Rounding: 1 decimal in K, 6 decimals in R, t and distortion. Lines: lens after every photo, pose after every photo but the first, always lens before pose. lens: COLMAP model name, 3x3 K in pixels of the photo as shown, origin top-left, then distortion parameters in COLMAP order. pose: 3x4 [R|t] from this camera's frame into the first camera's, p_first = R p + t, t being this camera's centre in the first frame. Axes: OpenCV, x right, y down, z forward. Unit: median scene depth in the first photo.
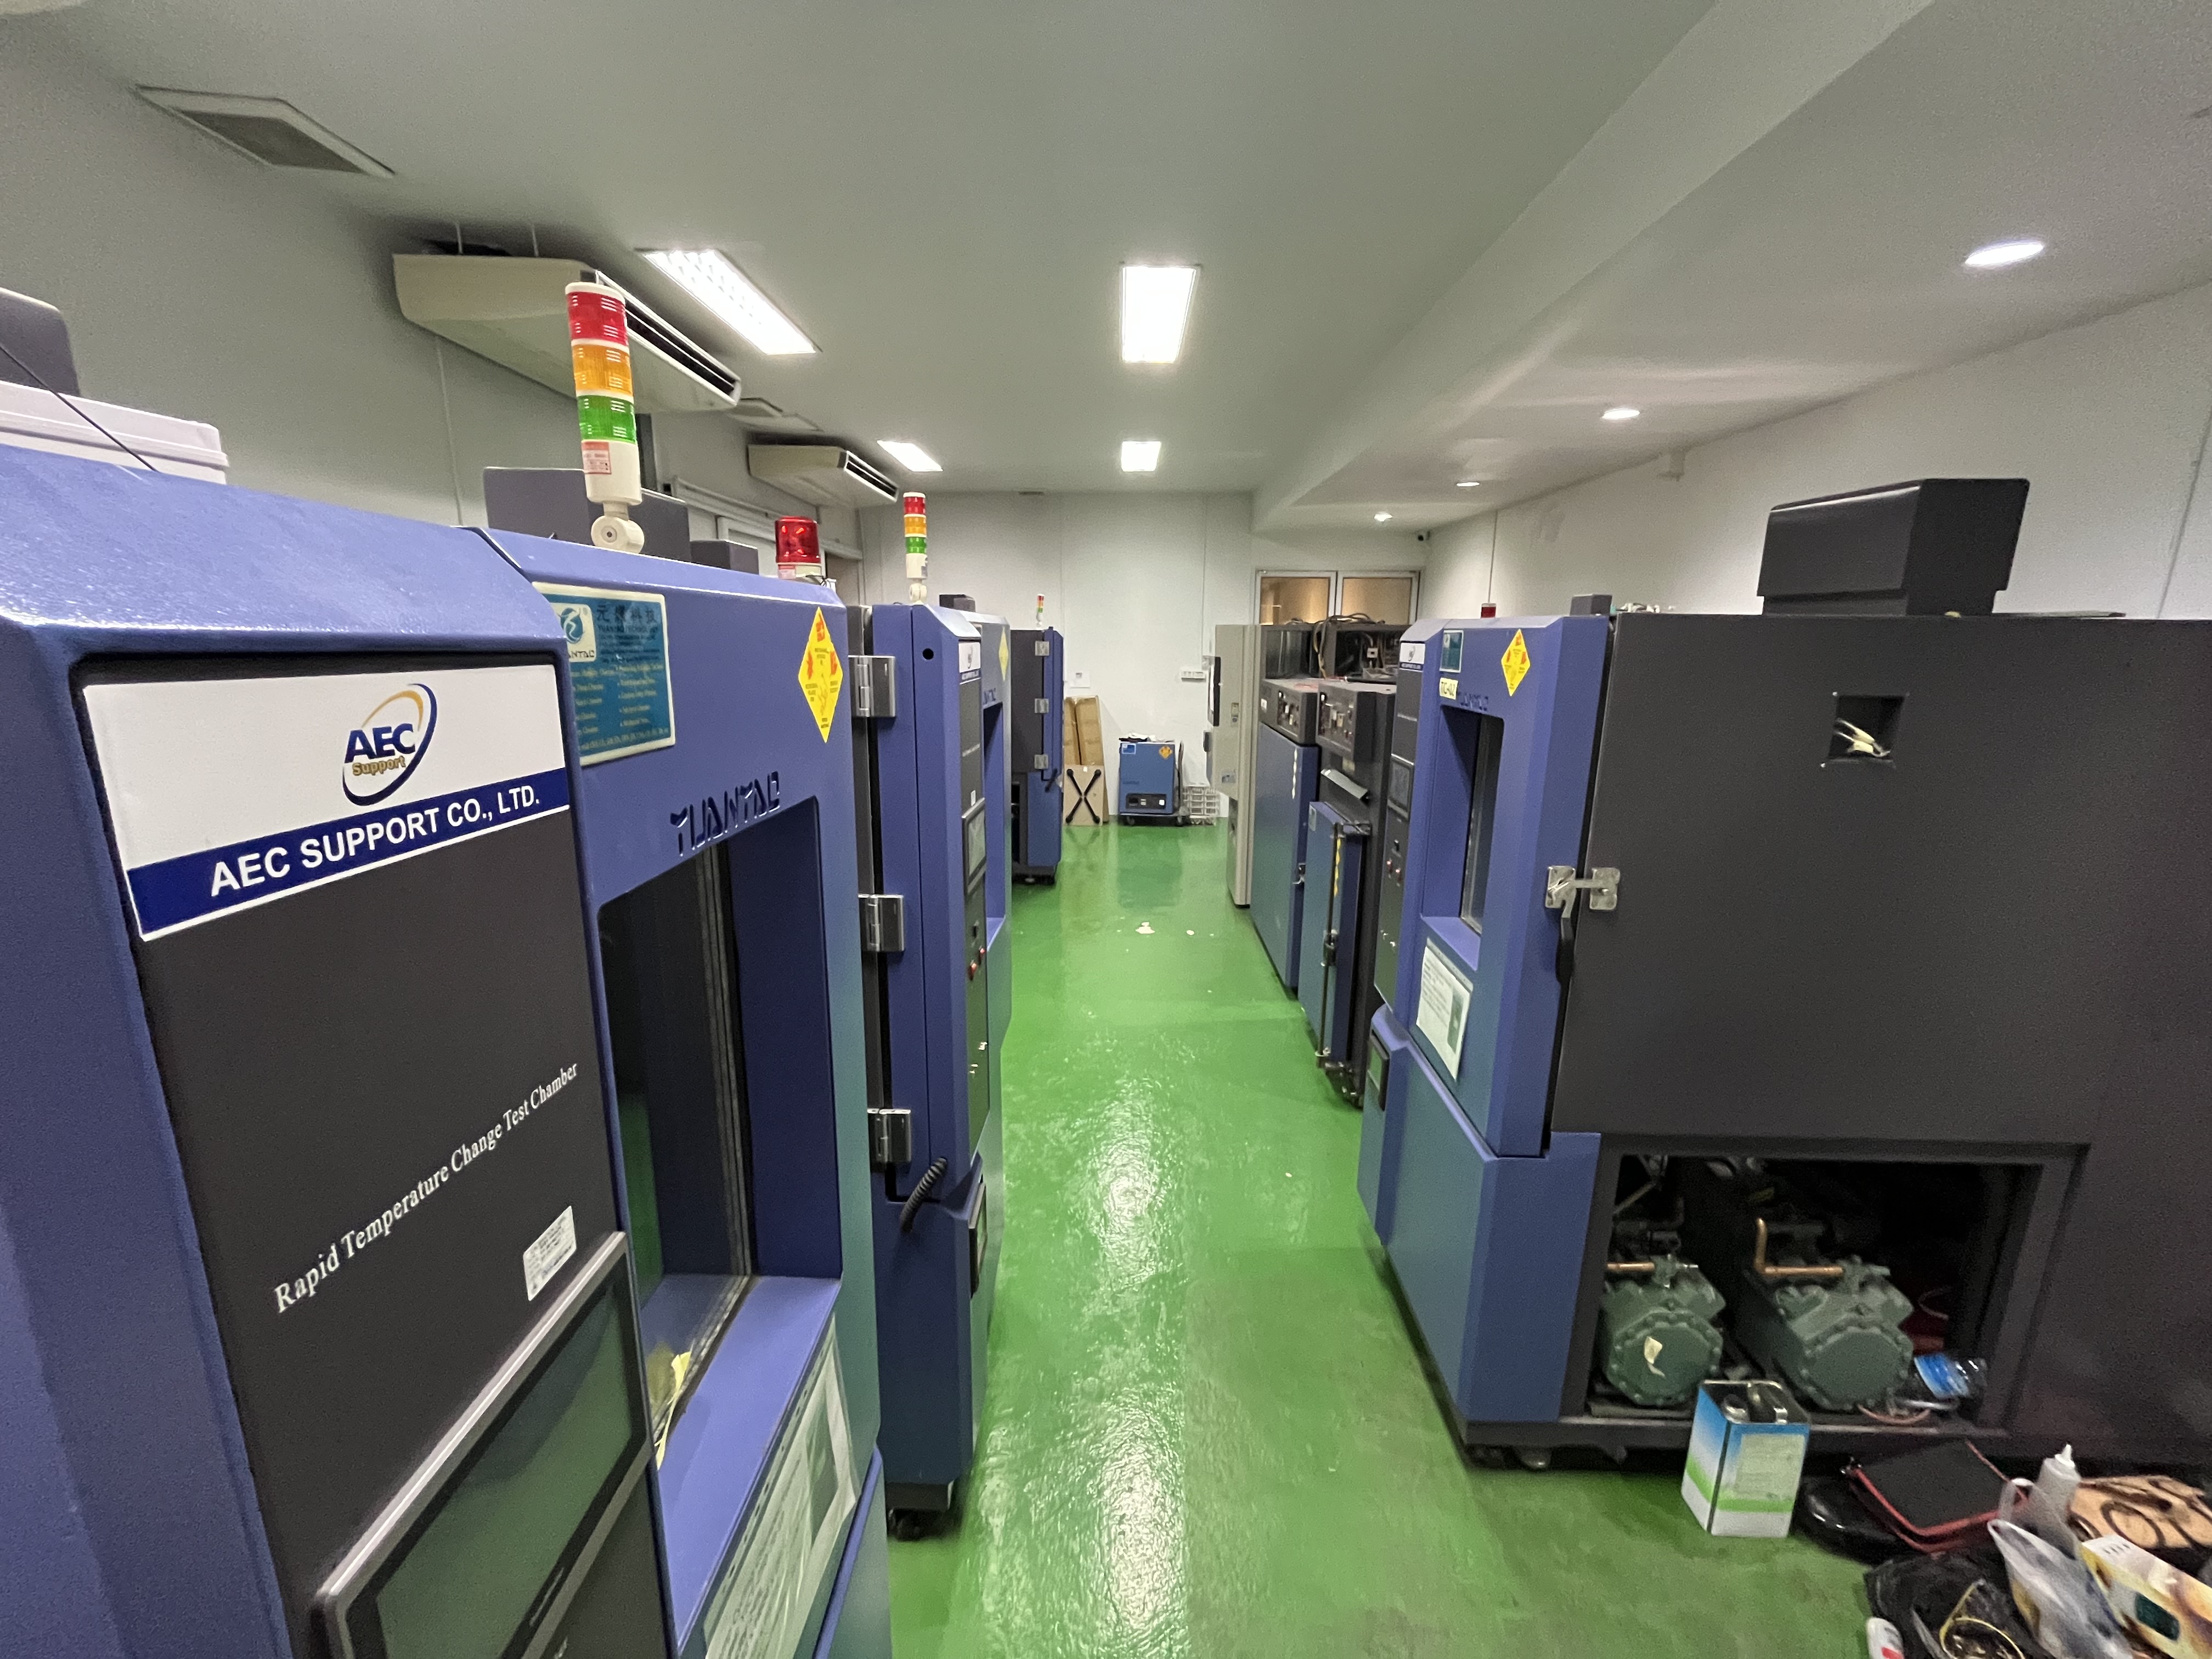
lens RADIAL K [[892.2, 0, 1103.5], [0, 892.2, 826.0], [0, 0, 1]] dist [-0.001058, -0.000109]
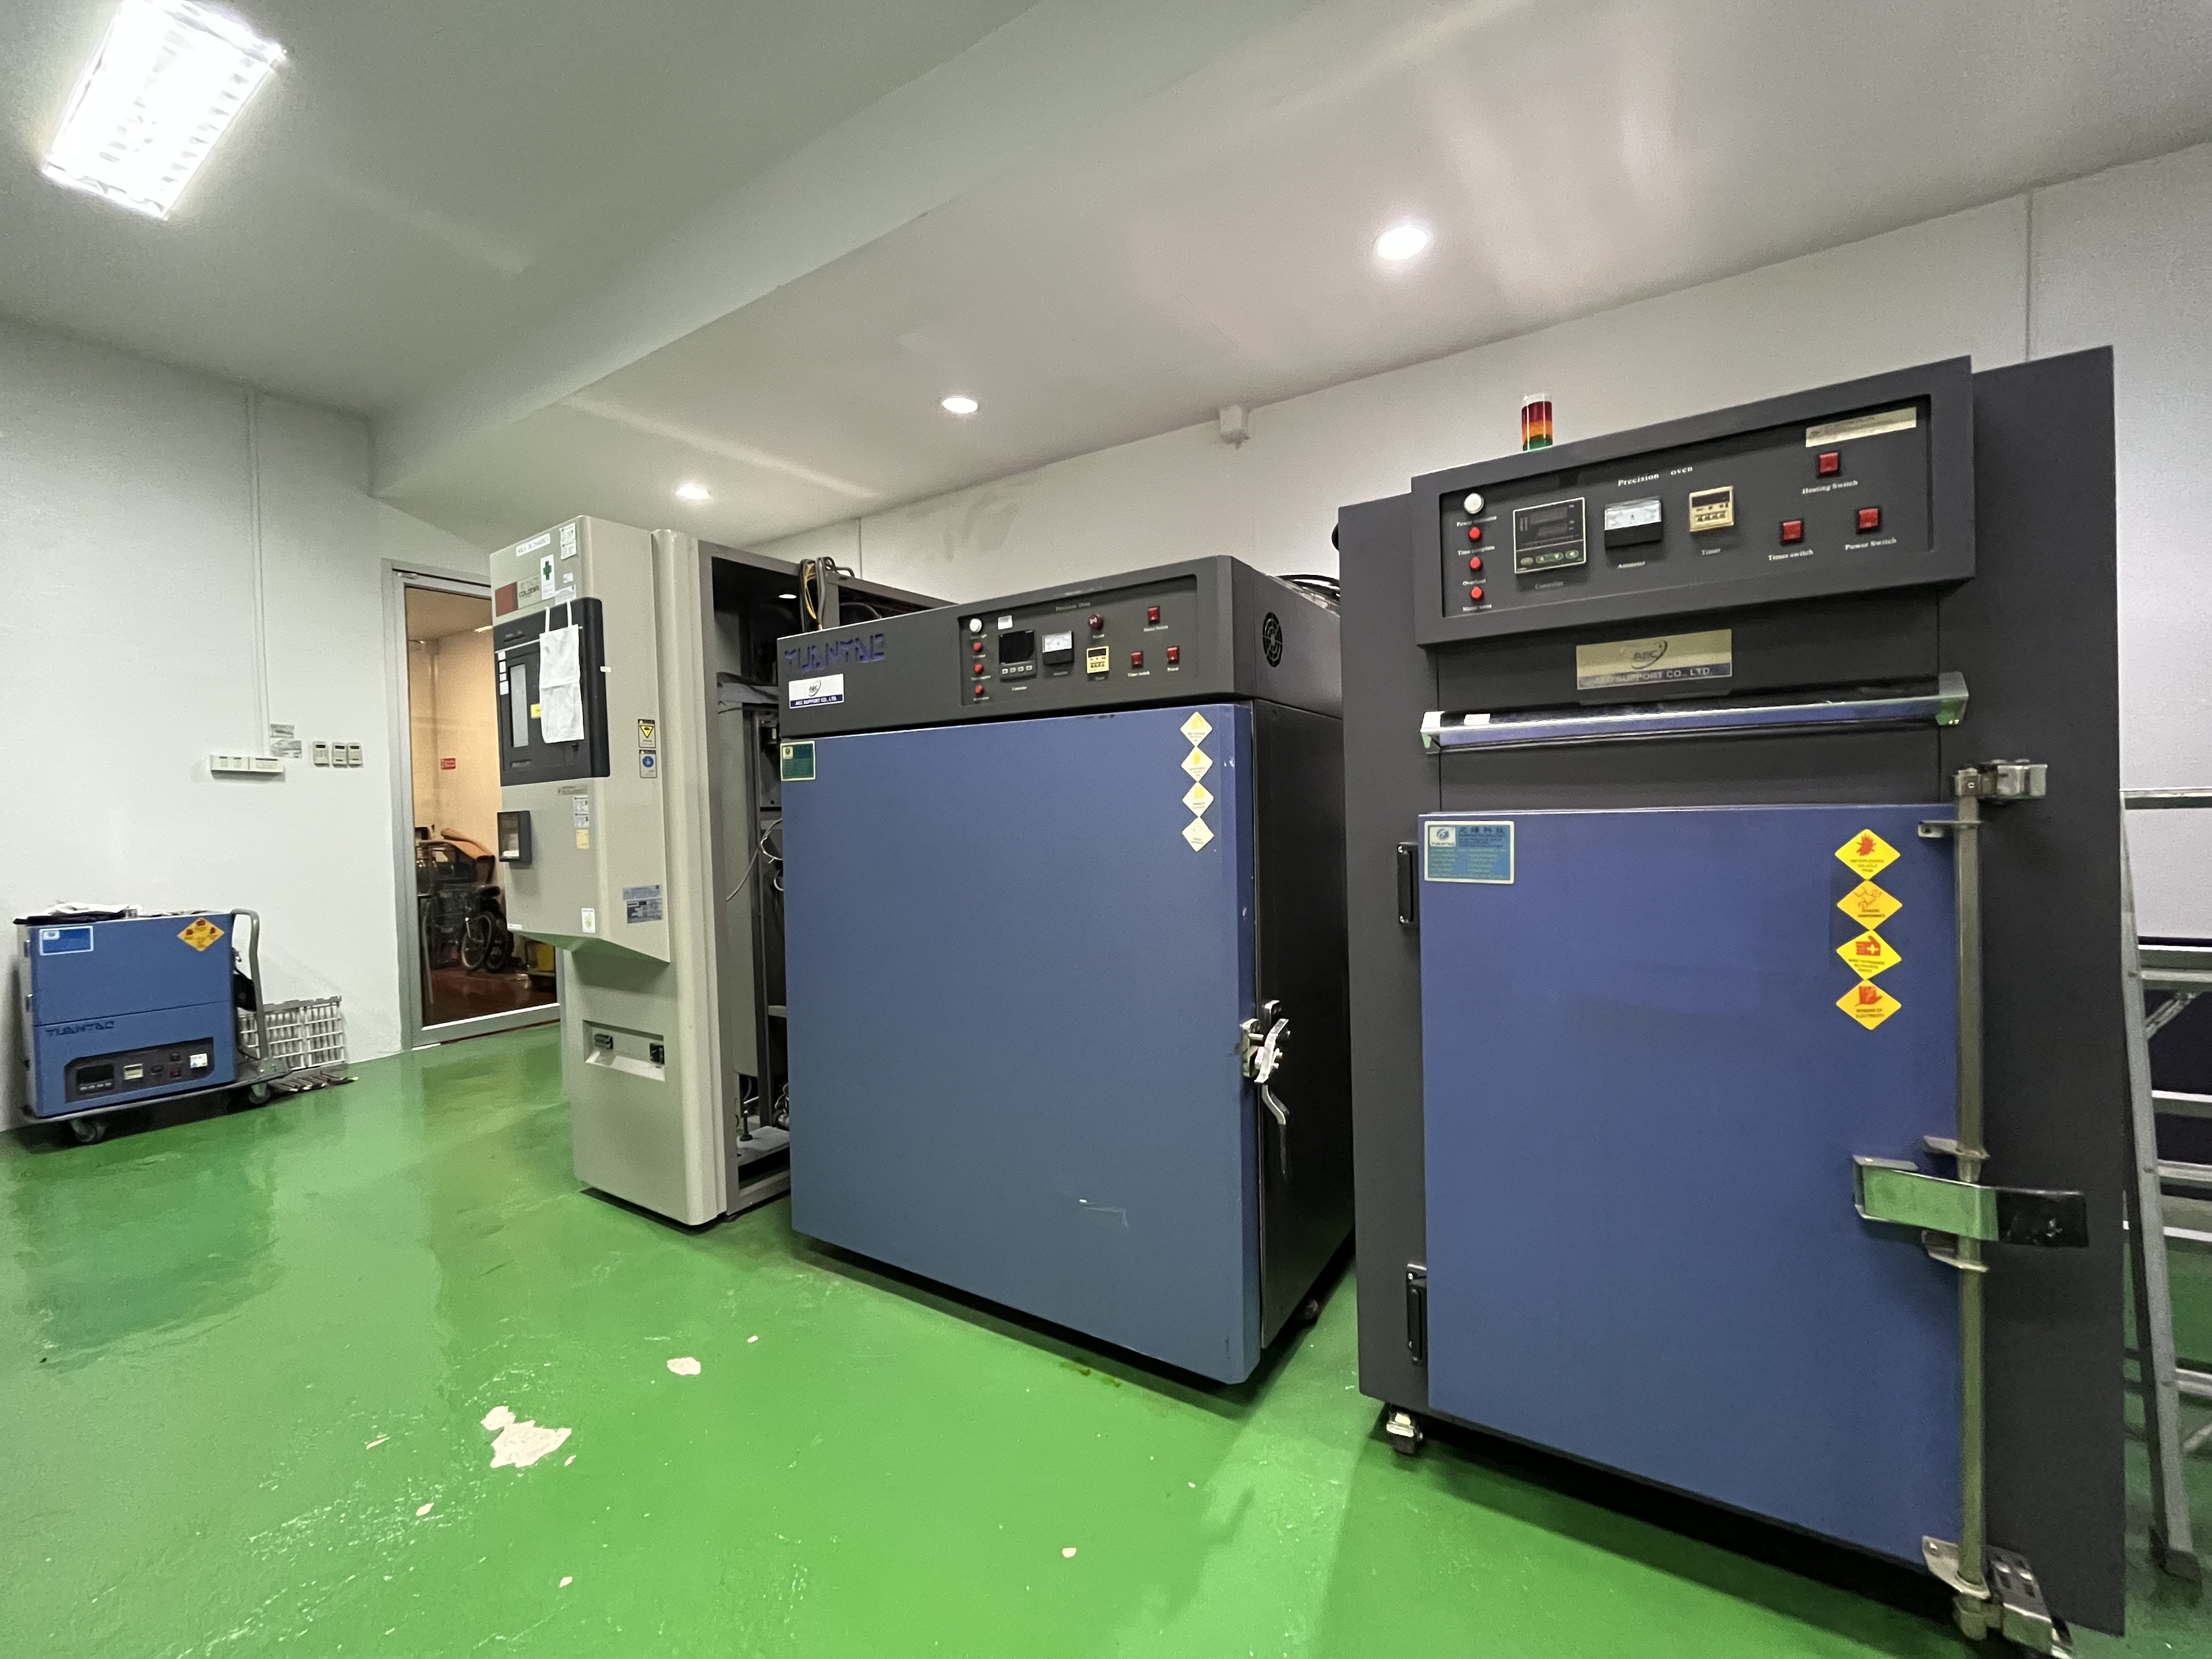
lens RADIAL K [[892.2, 0, 1103.8], [0, 892.2, 831.5], [0, 0, 1]] dist [-0.001058, -0.000109]
pose [[0.522821, -0.043747, 0.851319, -0.128223], [0.209108, 0.974750, -0.078330, -0.020553], [-0.826397, 0.218971, 0.518767, 0.905349]]
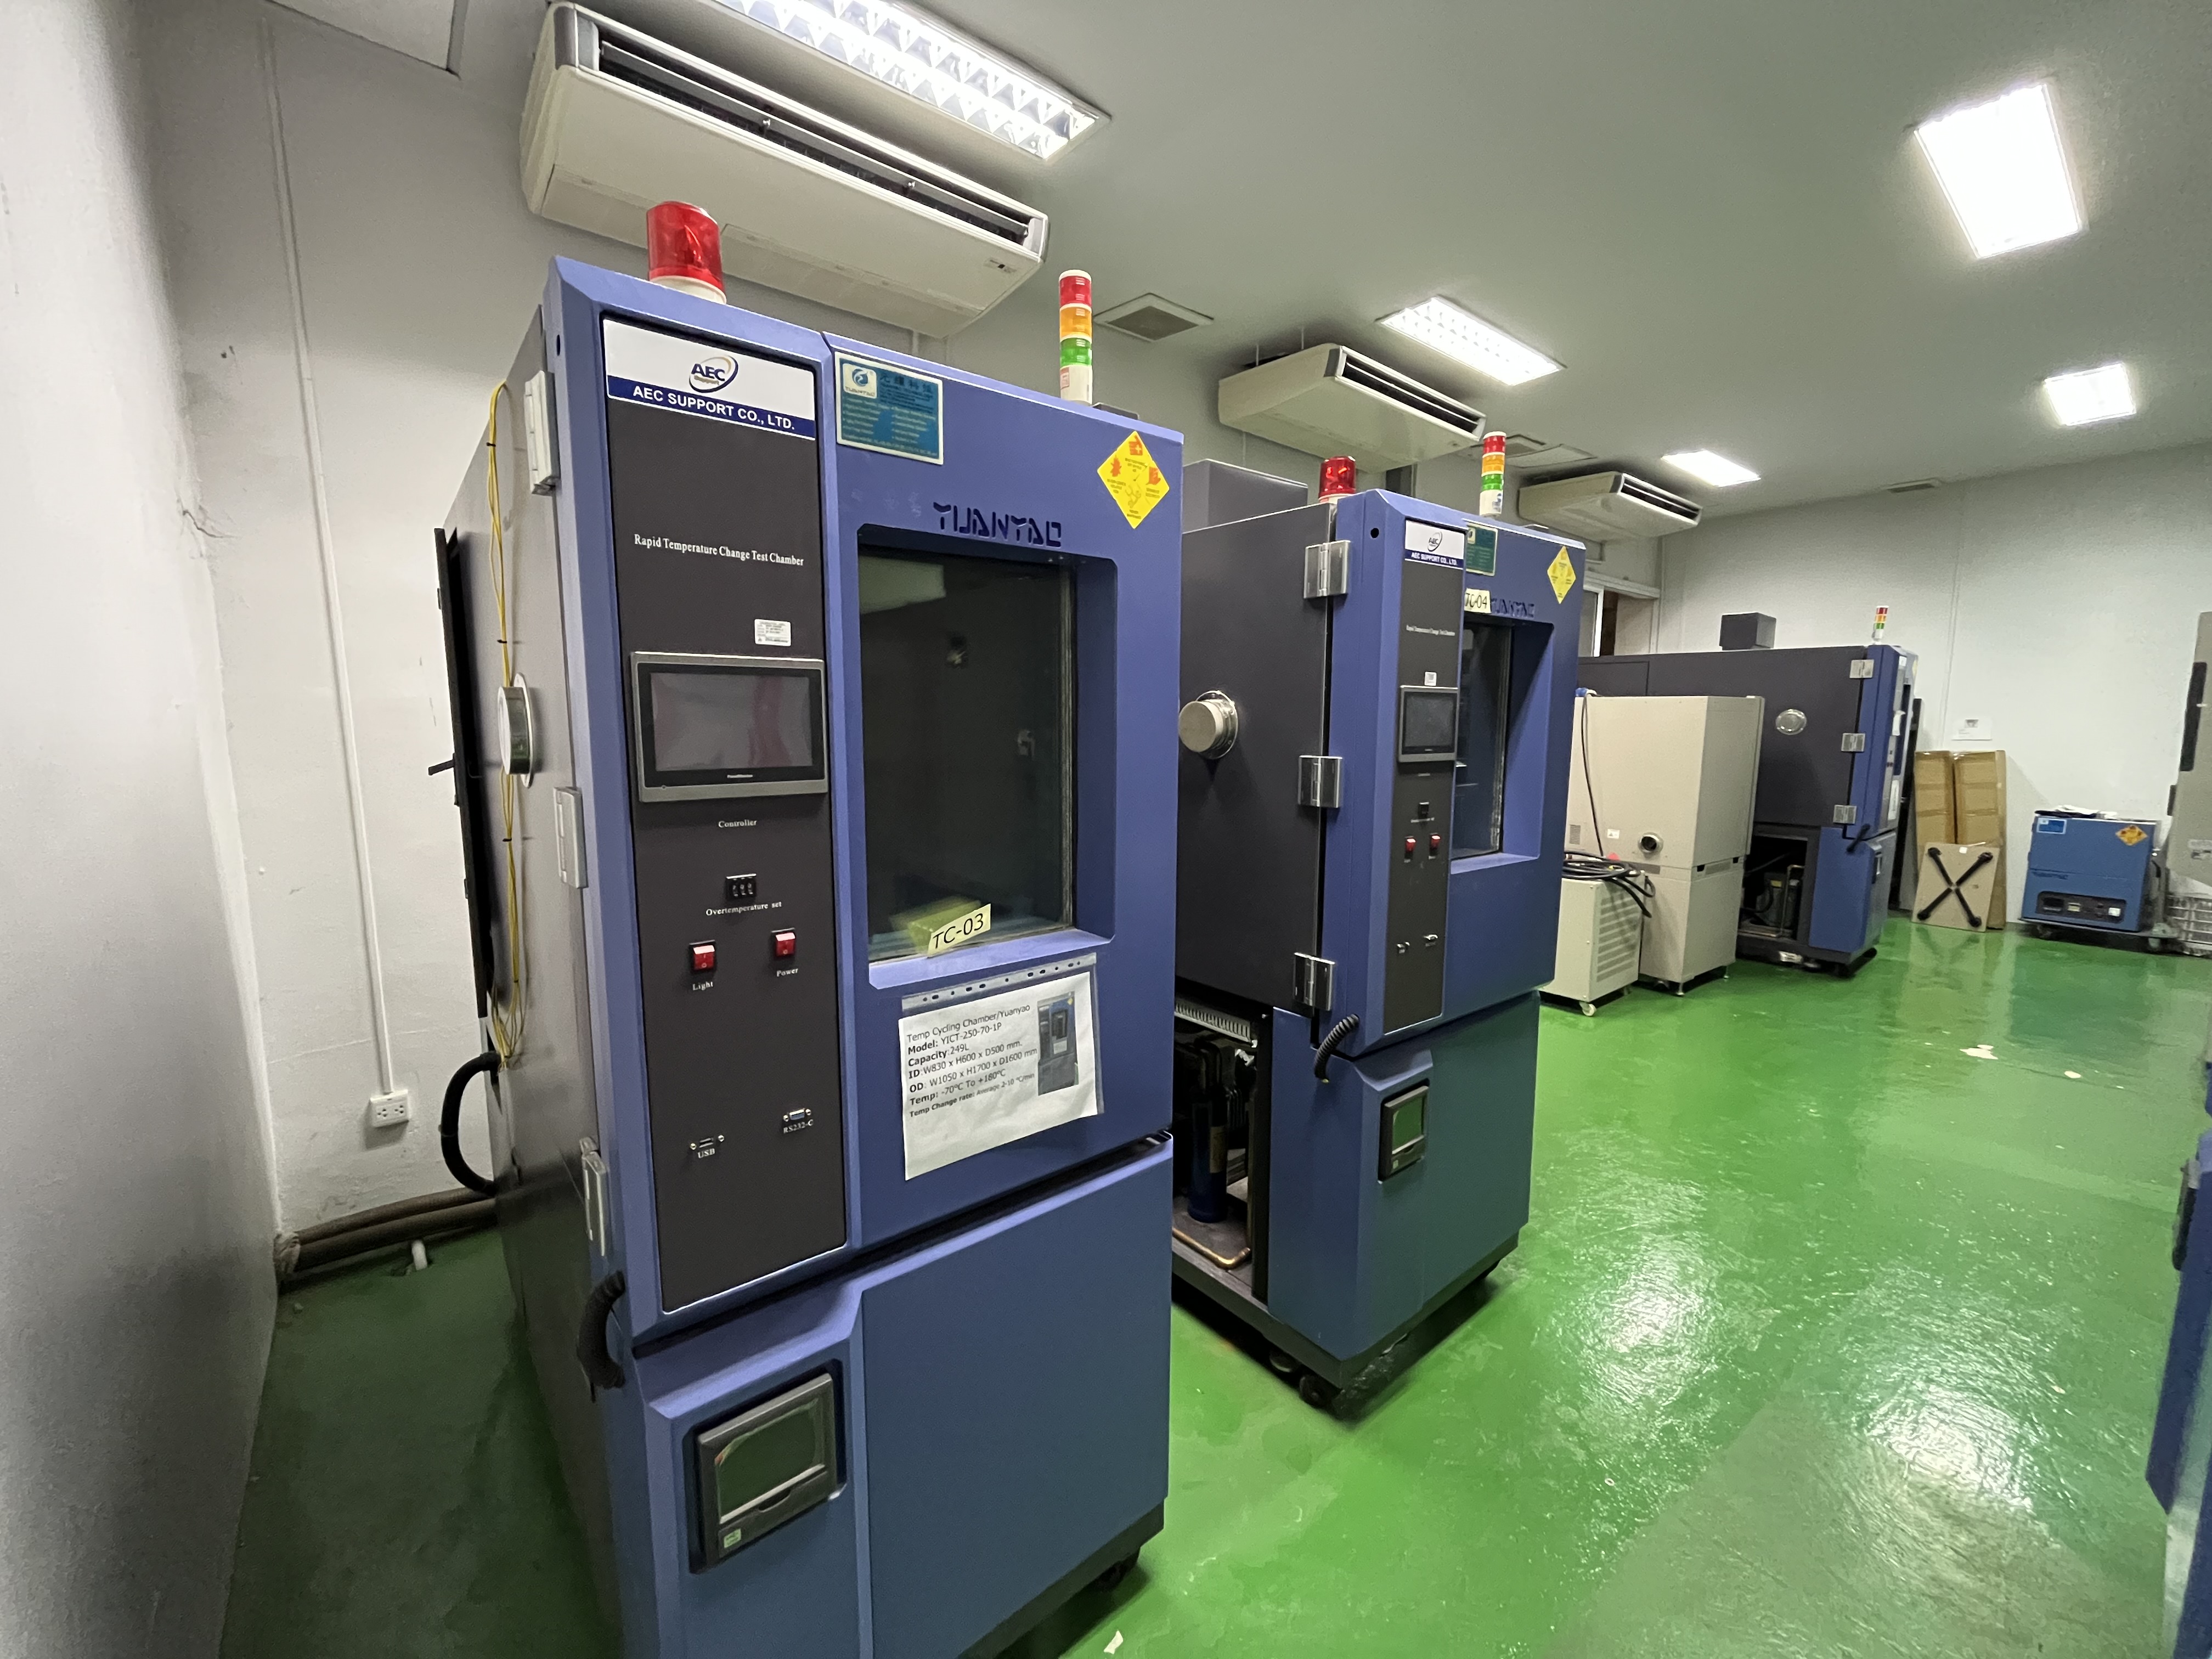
lens RADIAL K [[892.2, 0, 1106.7], [0, 892.2, 828.1], [0, 0, 1]] dist [-0.001058, -0.000109]
pose [[0.647721, 0.085345, -0.757083, 0.161977], [-0.153786, 0.987898, -0.020207, 0.086247], [0.746195, 0.129517, 0.653007, 0.022853]]
